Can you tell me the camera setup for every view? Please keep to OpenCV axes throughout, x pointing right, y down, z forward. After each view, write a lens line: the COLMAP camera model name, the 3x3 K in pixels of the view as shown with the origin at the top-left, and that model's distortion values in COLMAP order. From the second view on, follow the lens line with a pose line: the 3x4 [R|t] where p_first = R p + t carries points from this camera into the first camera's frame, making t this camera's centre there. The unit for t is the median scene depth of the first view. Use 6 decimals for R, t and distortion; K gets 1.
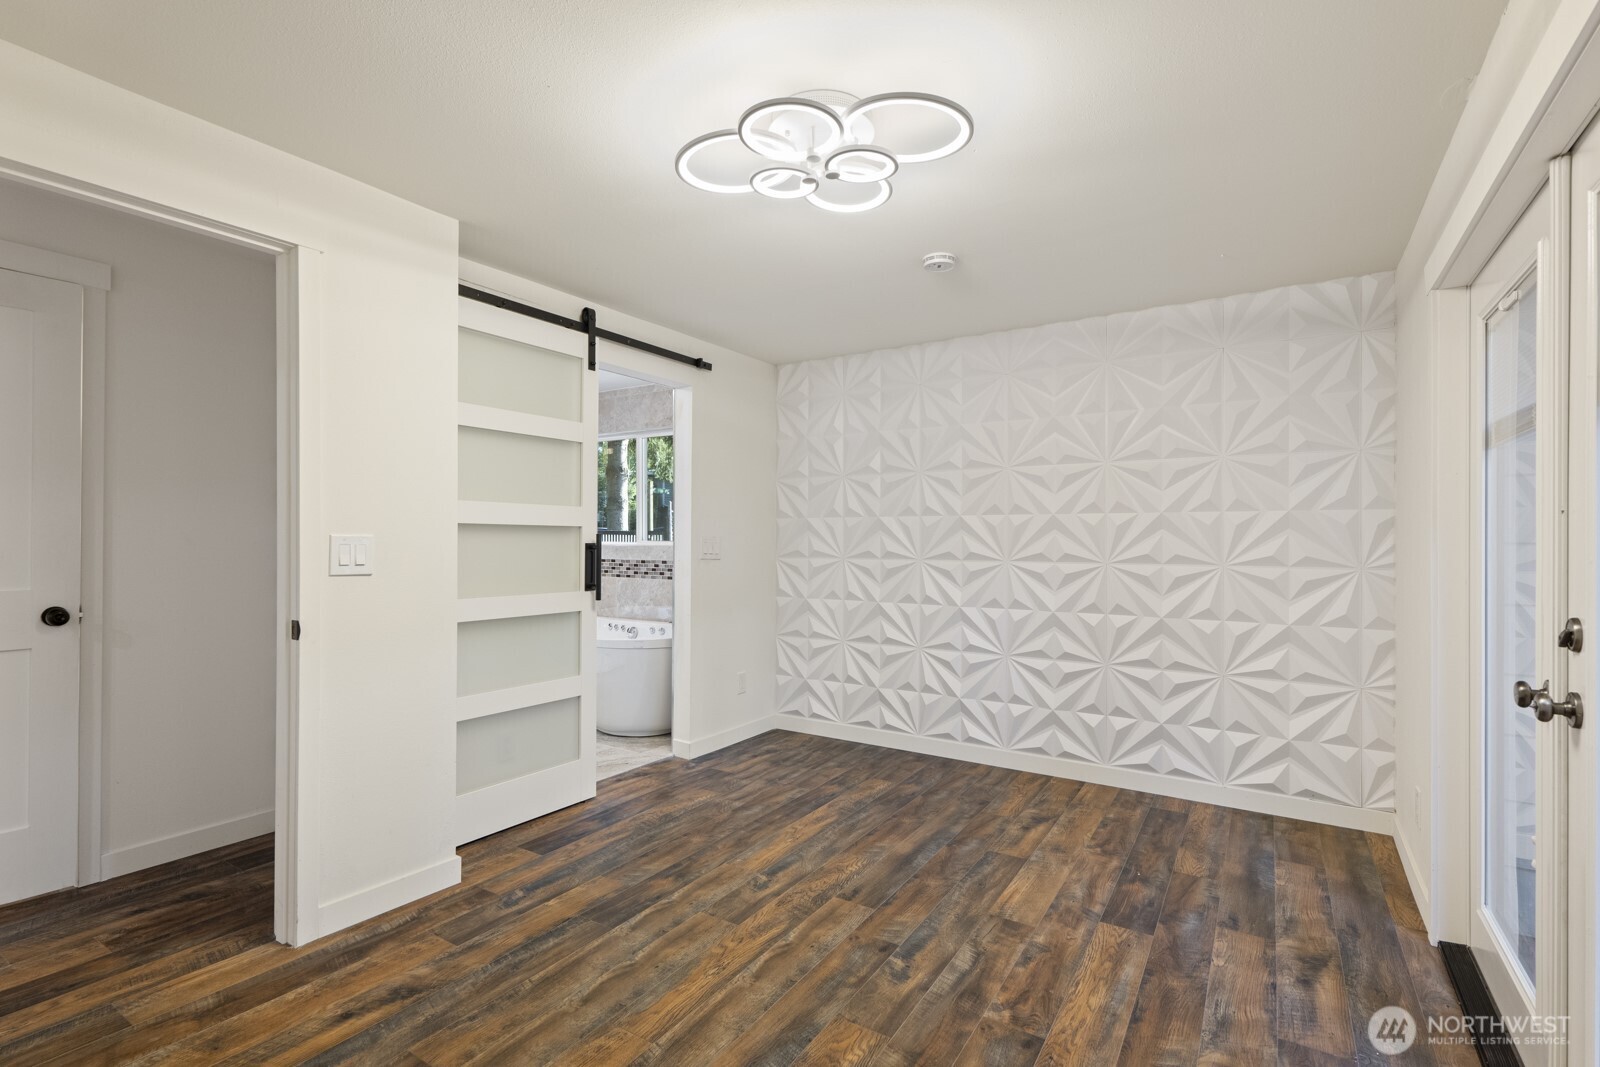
lens RADIAL K [[745.6, 0, 791.1], [0, 745.6, 541.3], [0, 0, 1]] dist [0.003427, 0.001183]
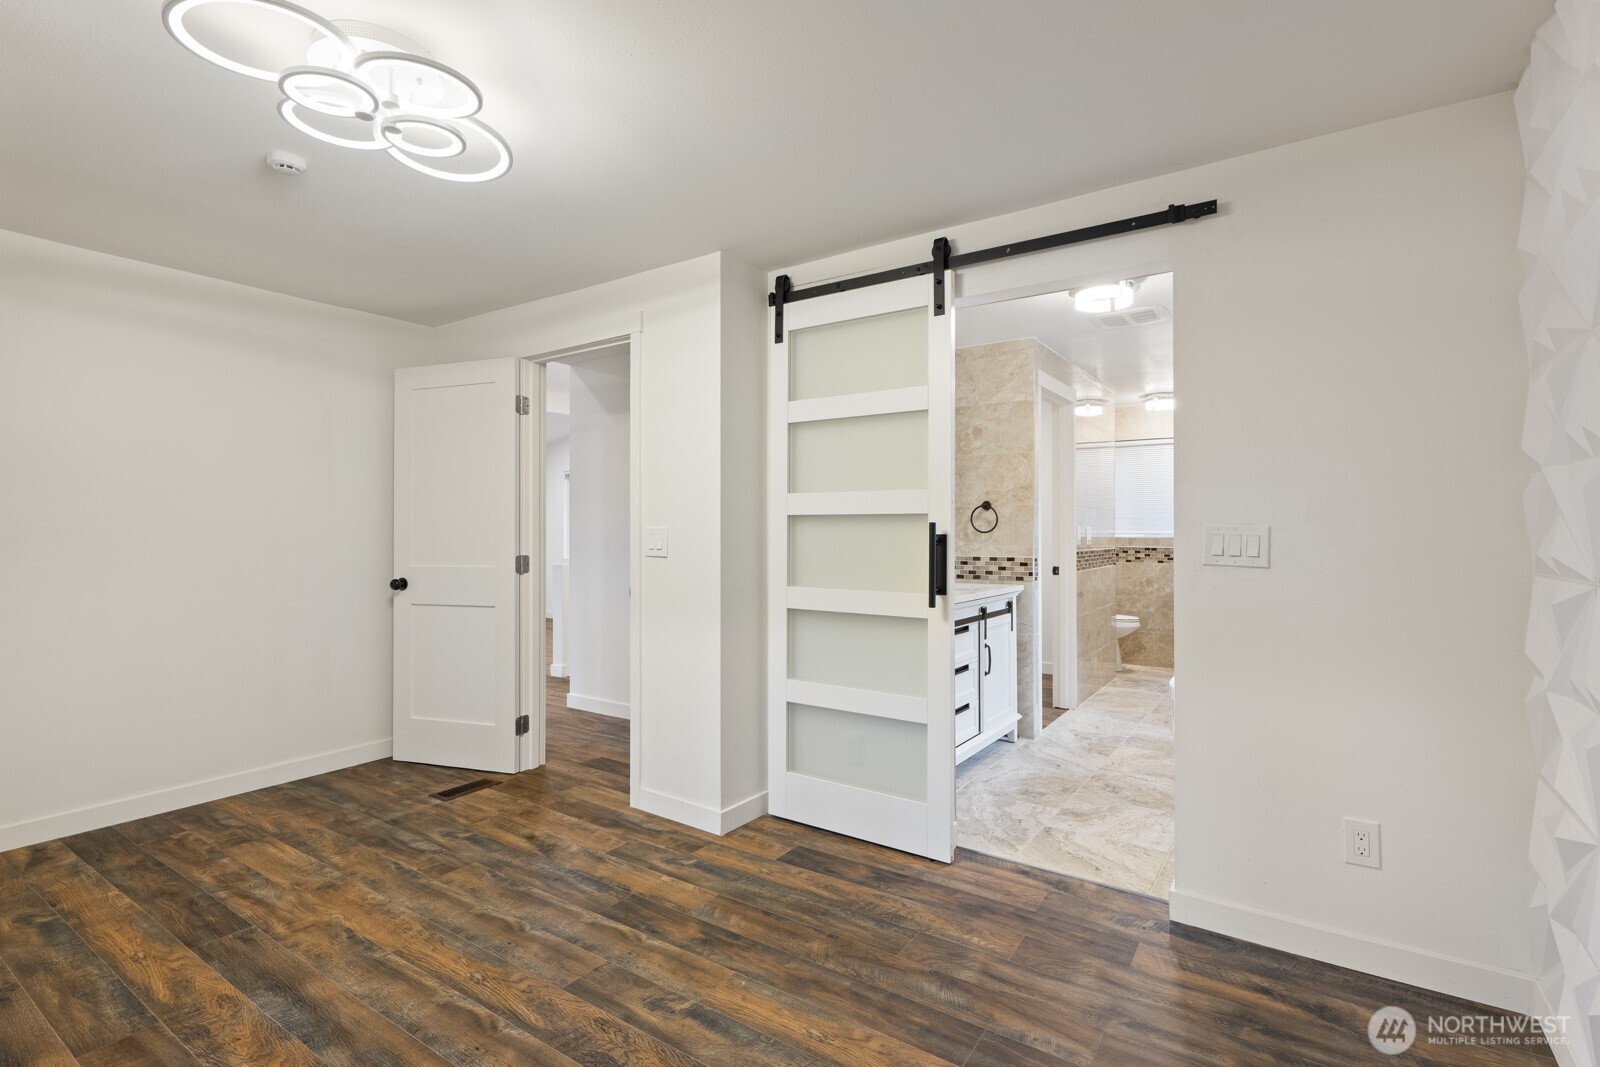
lens RADIAL K [[745.6, 0, 798.5], [0, 745.6, 522.4], [0, 0, 1]] dist [0.003427, 0.001183]
pose [[-0.017398, -0.018374, -0.999680, 0.622549], [-0.003405, 0.999826, -0.018318, 0.005911], [0.999843, 0.003085, -0.017458, 1.033306]]
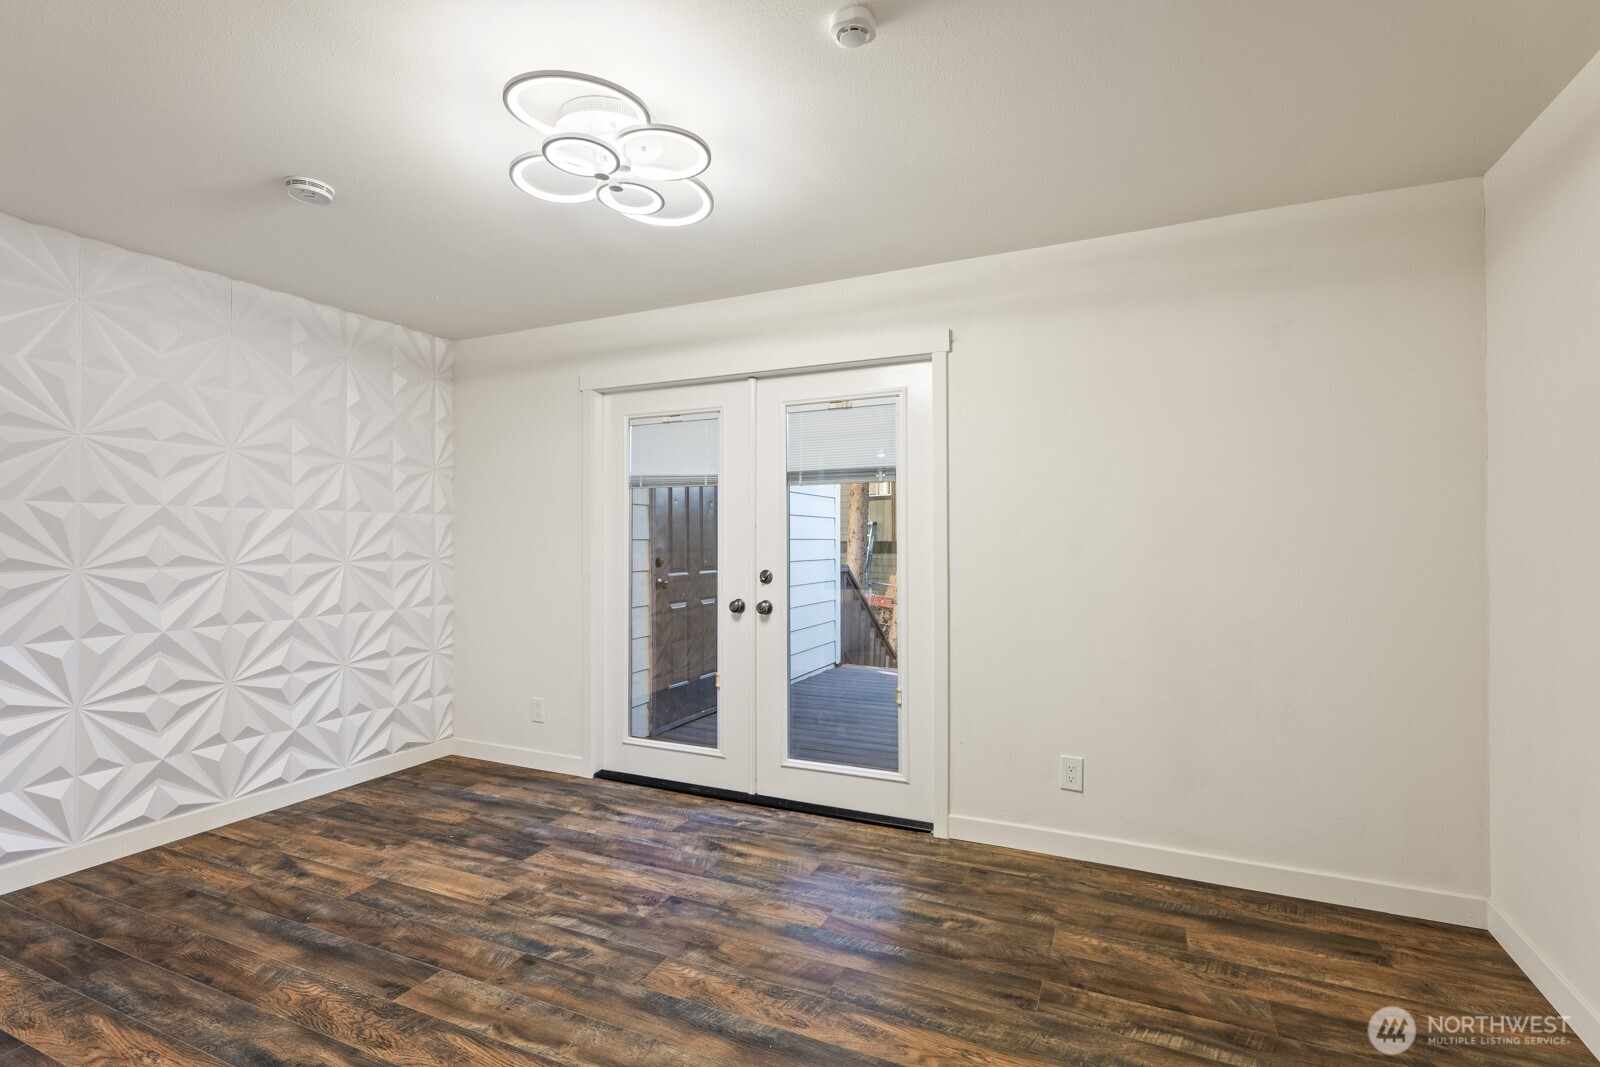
lens RADIAL K [[745.6, 0, 801.5], [0, 745.6, 534.3], [0, 0, 1]] dist [0.003427, 0.001183]
pose [[-0.152163, 0.001717, 0.988354, -0.676631], [0.004218, 0.999991, -0.001088, -0.004044], [-0.988346, 0.004003, -0.152169, 0.608504]]
